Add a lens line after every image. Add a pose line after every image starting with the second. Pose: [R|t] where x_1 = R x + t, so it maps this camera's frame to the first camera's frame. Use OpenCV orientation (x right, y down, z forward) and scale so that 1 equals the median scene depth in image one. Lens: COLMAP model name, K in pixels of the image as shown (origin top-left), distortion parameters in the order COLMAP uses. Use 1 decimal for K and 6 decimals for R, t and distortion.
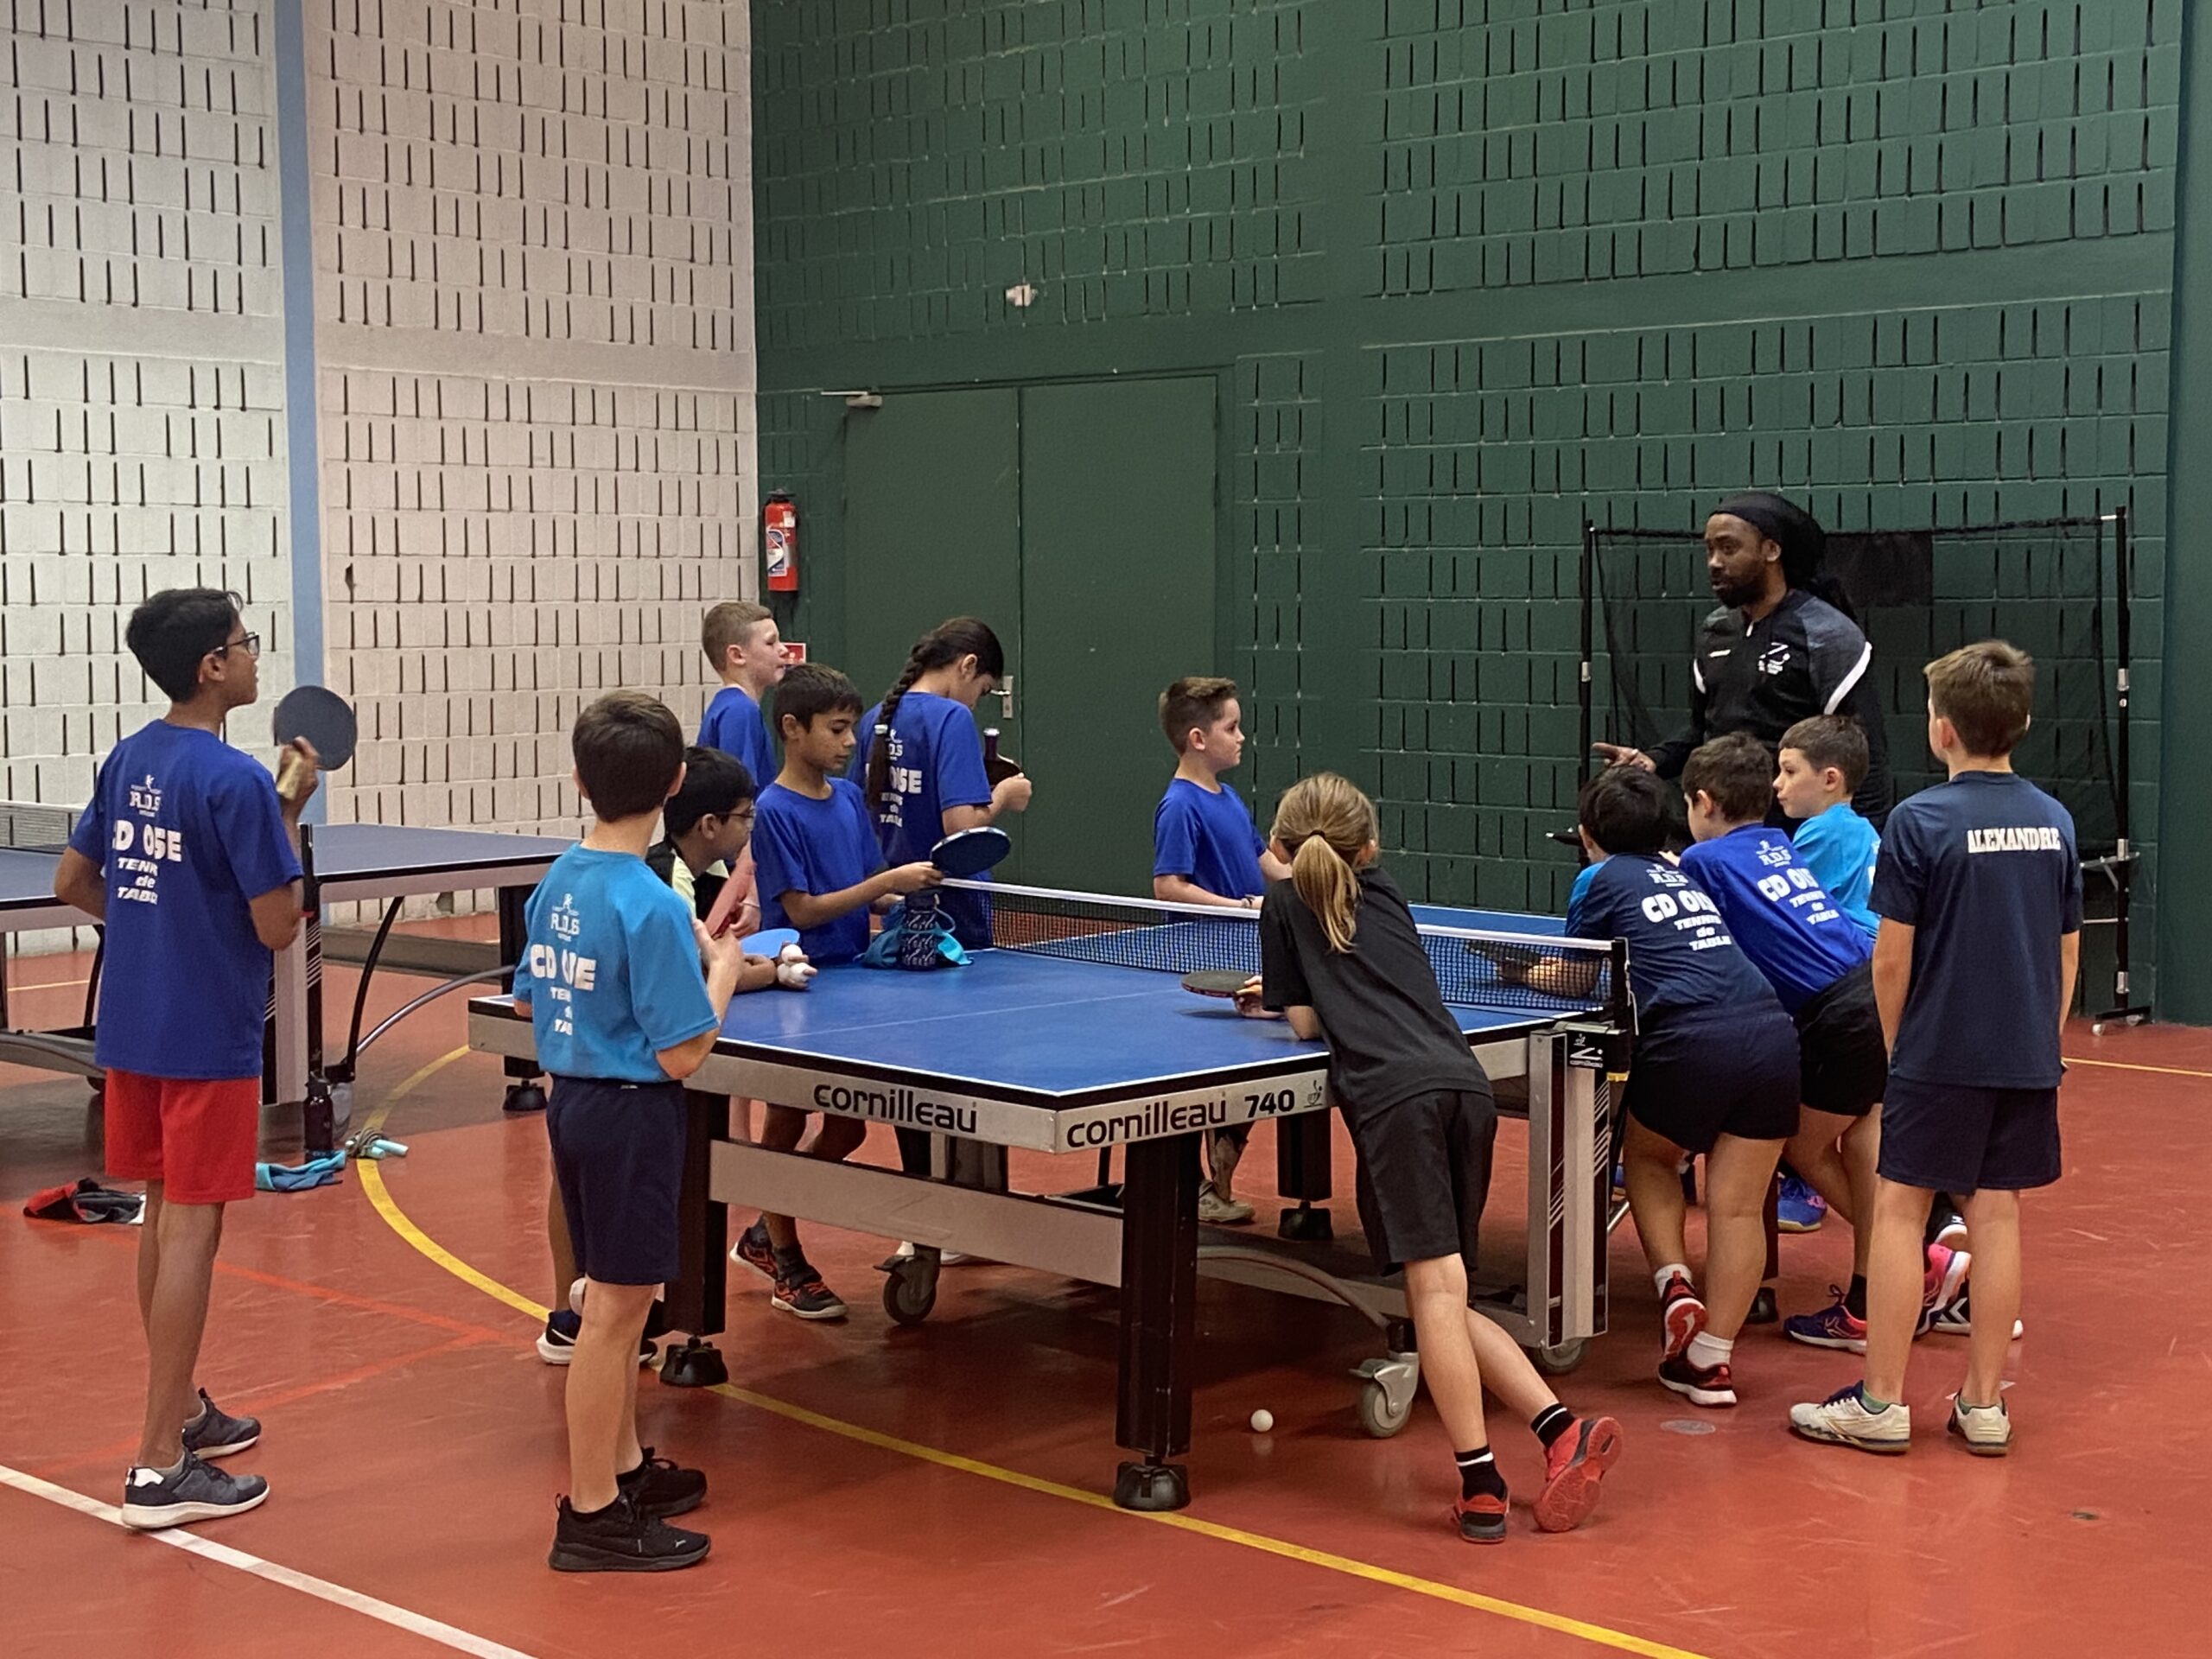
lens RADIAL K [[3198.4, 0, 1106.0], [0, 3198.4, 829.5], [0, 0, 1]] dist [0.157796, -0.204780]
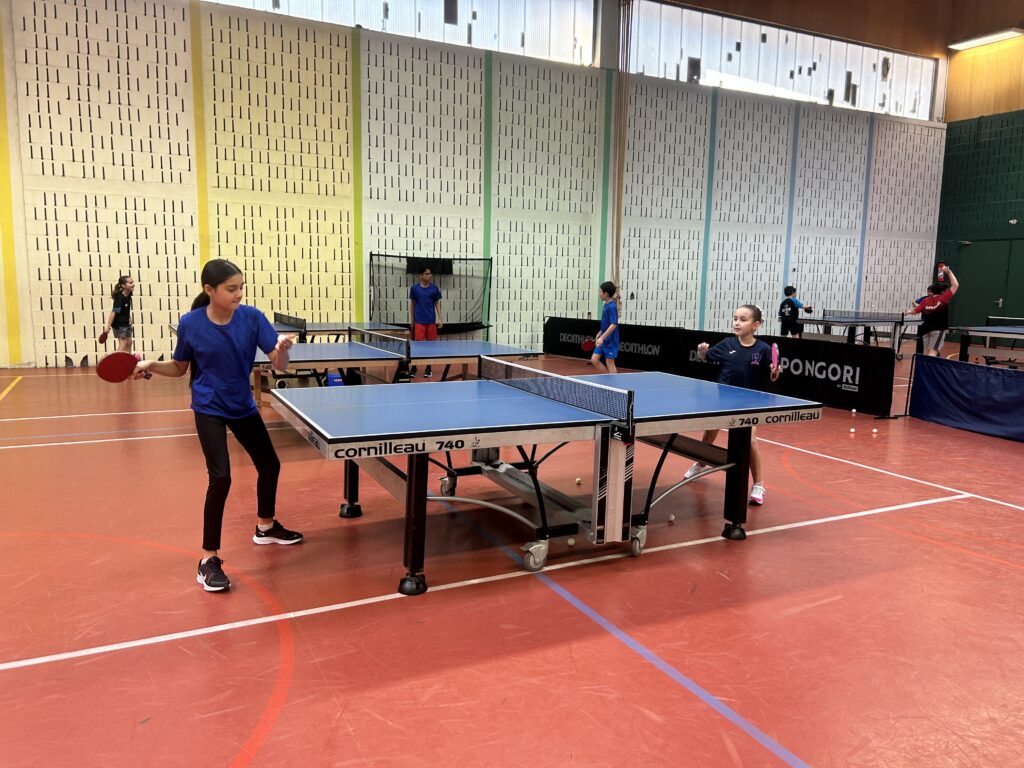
lens RADIAL K [[770.7, 0, 518.7], [0, 770.7, 388.3], [0, 0, 1]] dist [0.056193, -0.061722]
pose [[0.936455, 0.065210, -0.344673, -0.325850], [-0.043470, 0.996569, 0.070438, 0.039923], [0.348084, -0.050979, 0.936076, -0.426930]]
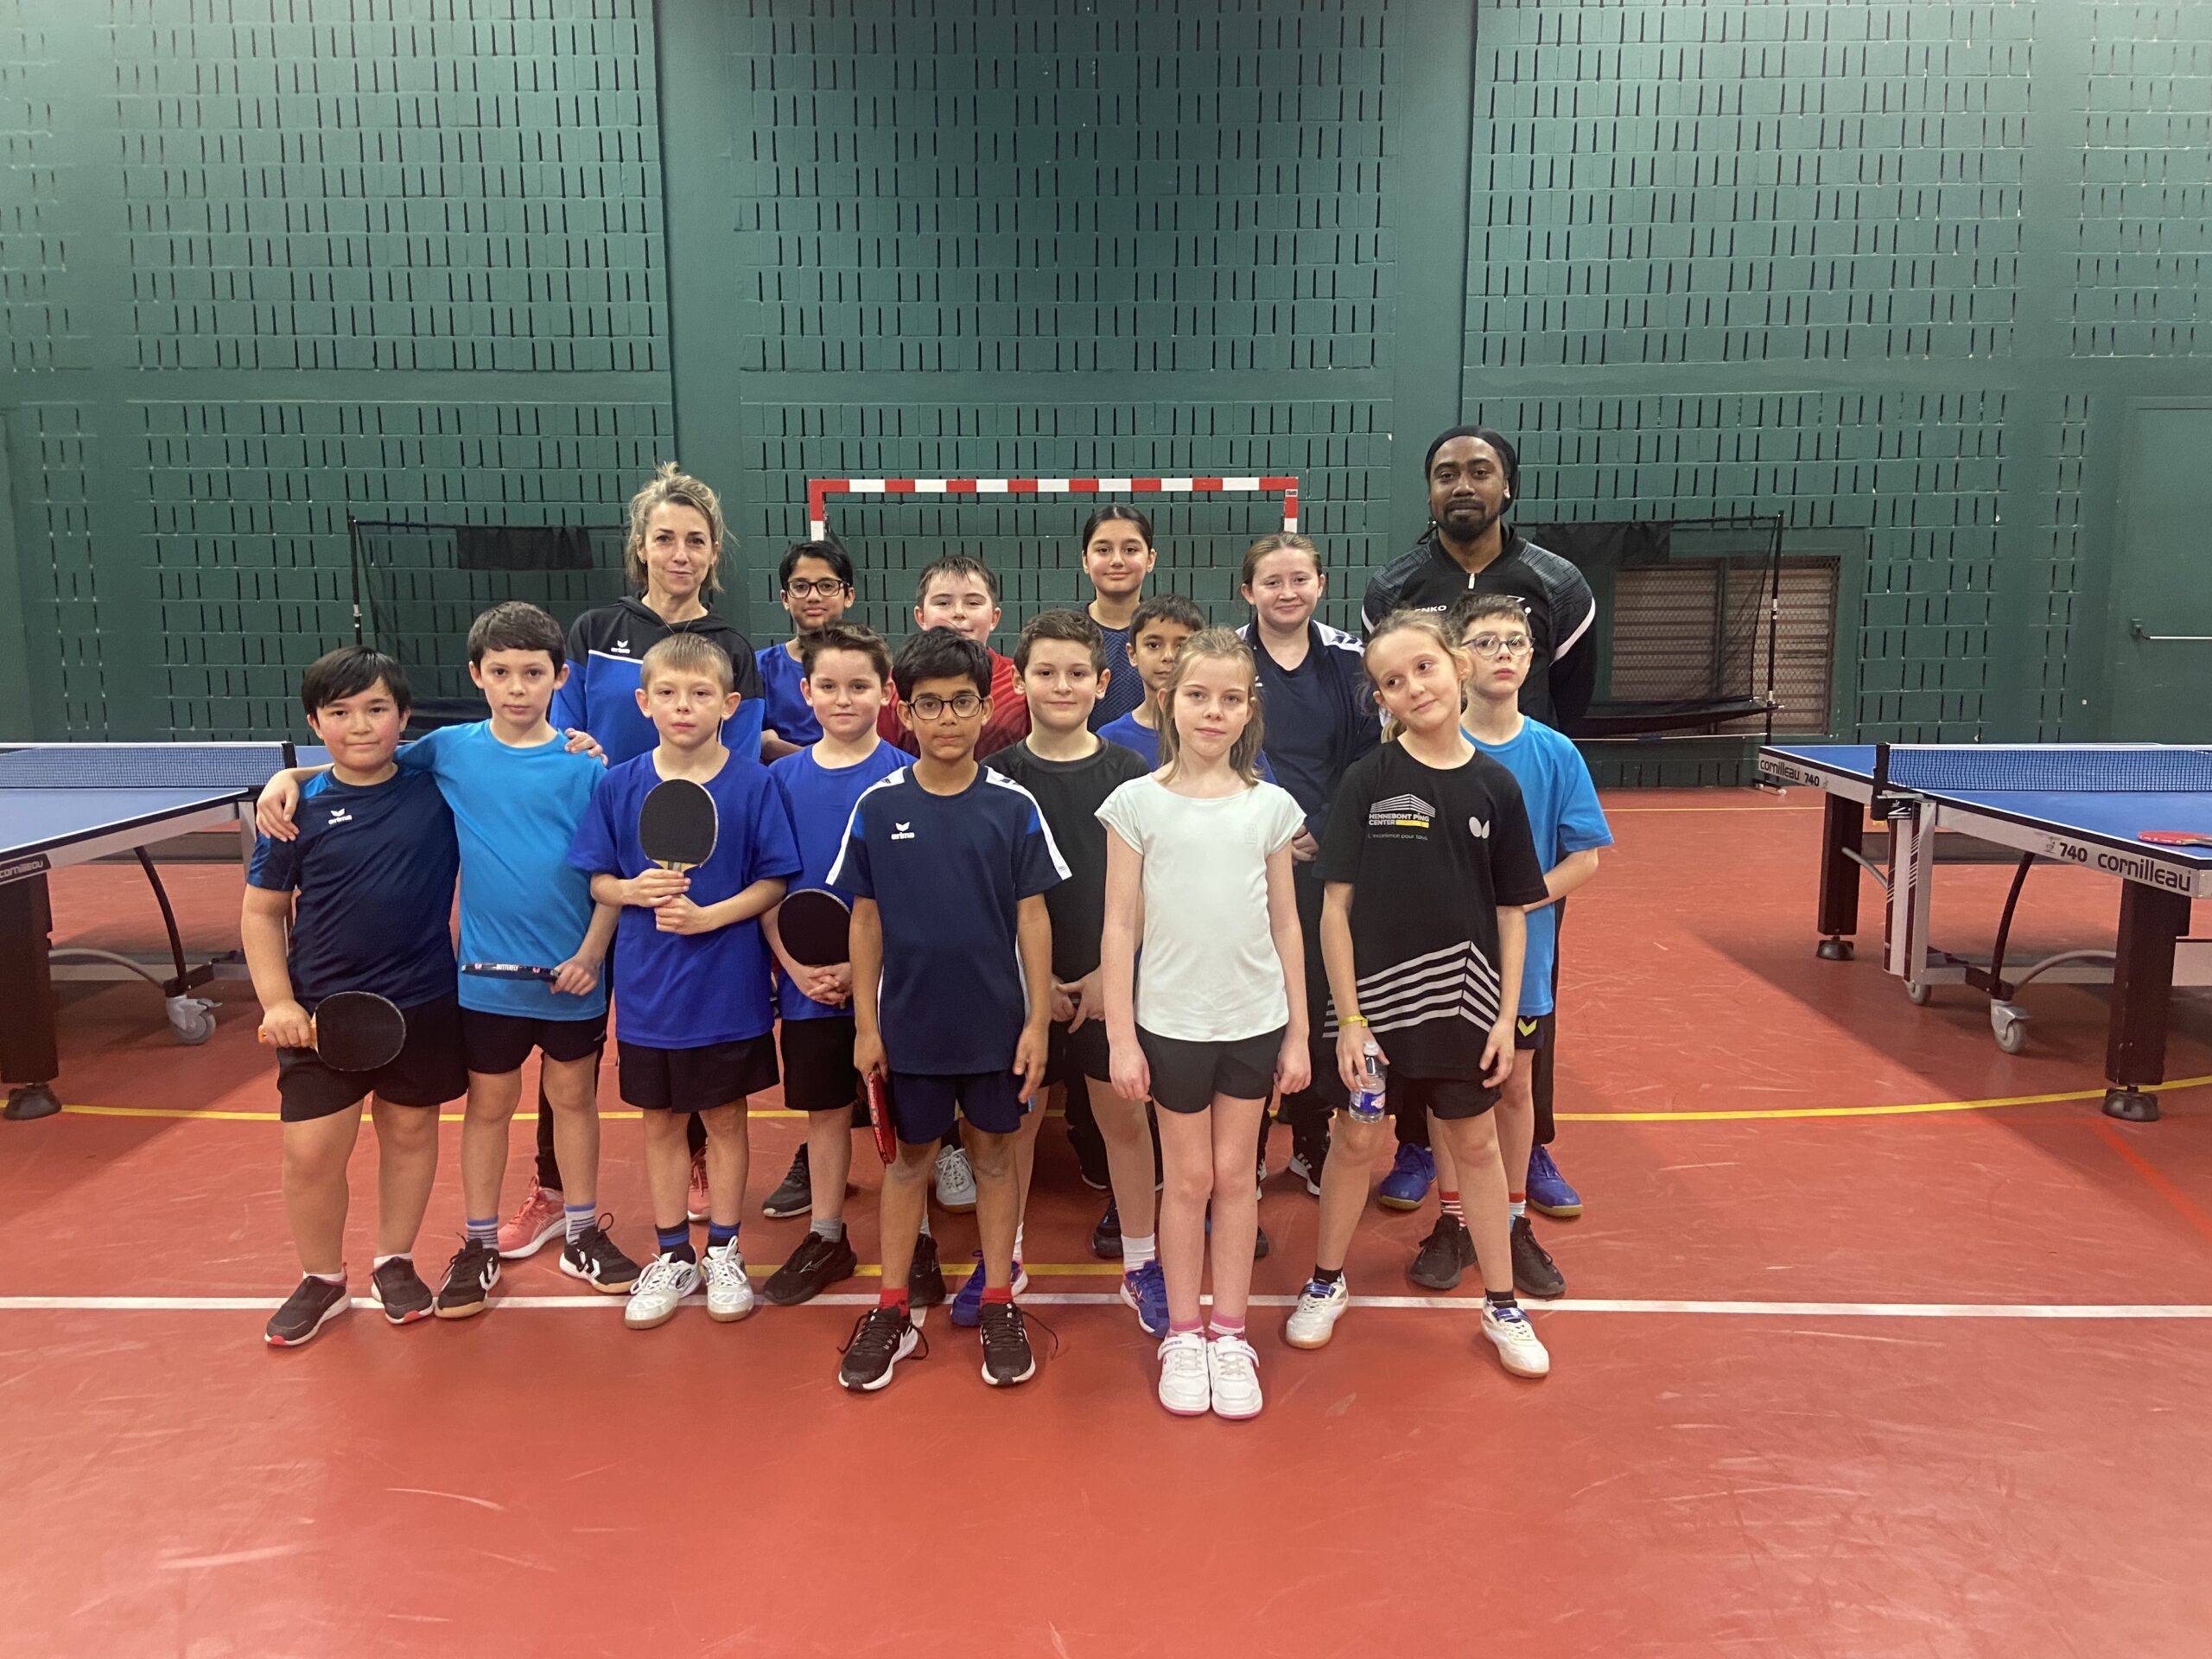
lens RADIAL K [[1644.0, 0, 1100.5], [0, 1644.0, 816.7], [0, 0, 1]] dist [0.135614, -0.161510]
pose [[0.744240, -0.109067, 0.658947, -0.121199], [0.055640, 0.993272, 0.101561, -0.009322], [-0.665591, -0.038921, 0.745302, 0.081245]]
